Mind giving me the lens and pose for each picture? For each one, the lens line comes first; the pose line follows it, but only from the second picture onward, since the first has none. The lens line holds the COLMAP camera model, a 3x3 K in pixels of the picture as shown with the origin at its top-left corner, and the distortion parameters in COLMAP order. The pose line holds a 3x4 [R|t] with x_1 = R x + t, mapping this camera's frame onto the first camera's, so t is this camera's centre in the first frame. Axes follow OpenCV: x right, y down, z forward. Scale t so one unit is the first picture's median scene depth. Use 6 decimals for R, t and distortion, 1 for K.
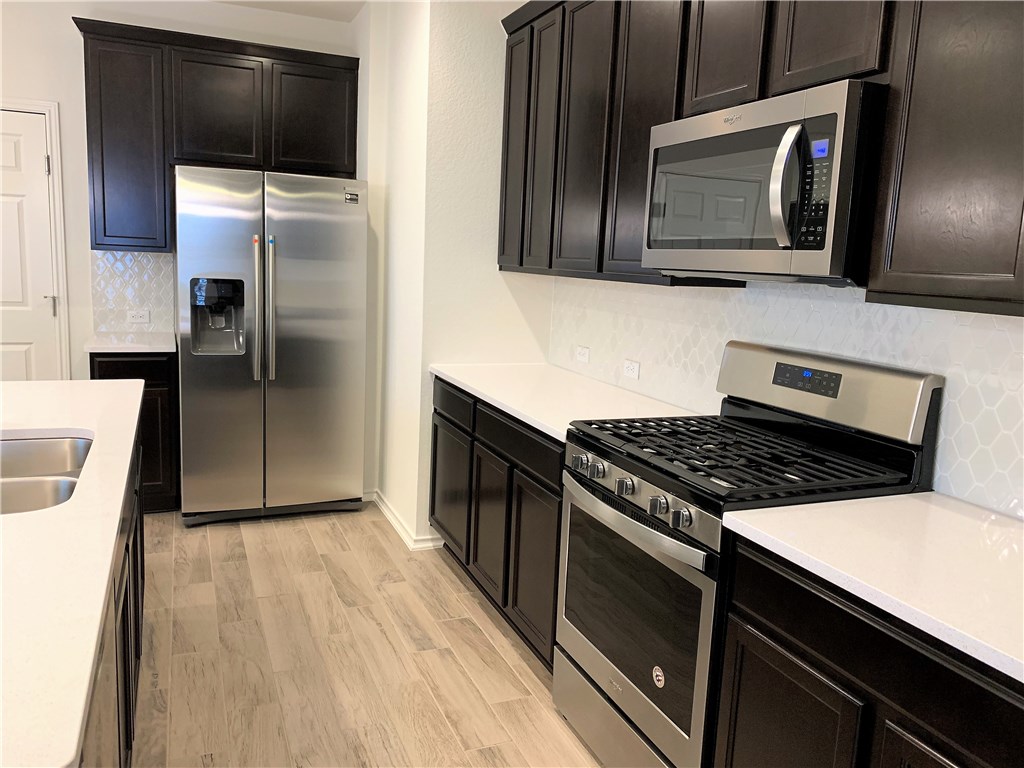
lens RADIAL K [[781.9, 0, 515.0], [0, 781.9, 378.9], [0, 0, 1]] dist [0.045372, -0.067978]
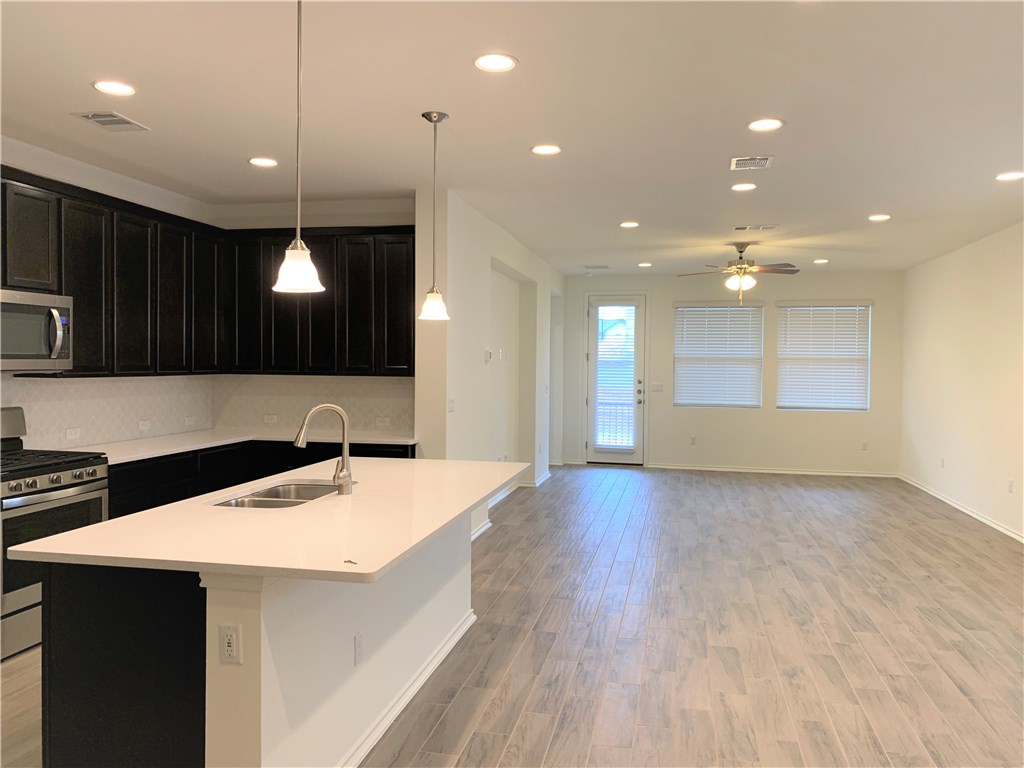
lens RADIAL K [[781.9, 0, 515.0], [0, 781.9, 378.9], [0, 0, 1]] dist [0.045372, -0.067978]
pose [[-0.820101, -0.065485, 0.568459, -1.691197], [0.039693, 0.984527, 0.170679, -0.358078], [-0.570840, 0.162538, -0.804812, 1.669088]]
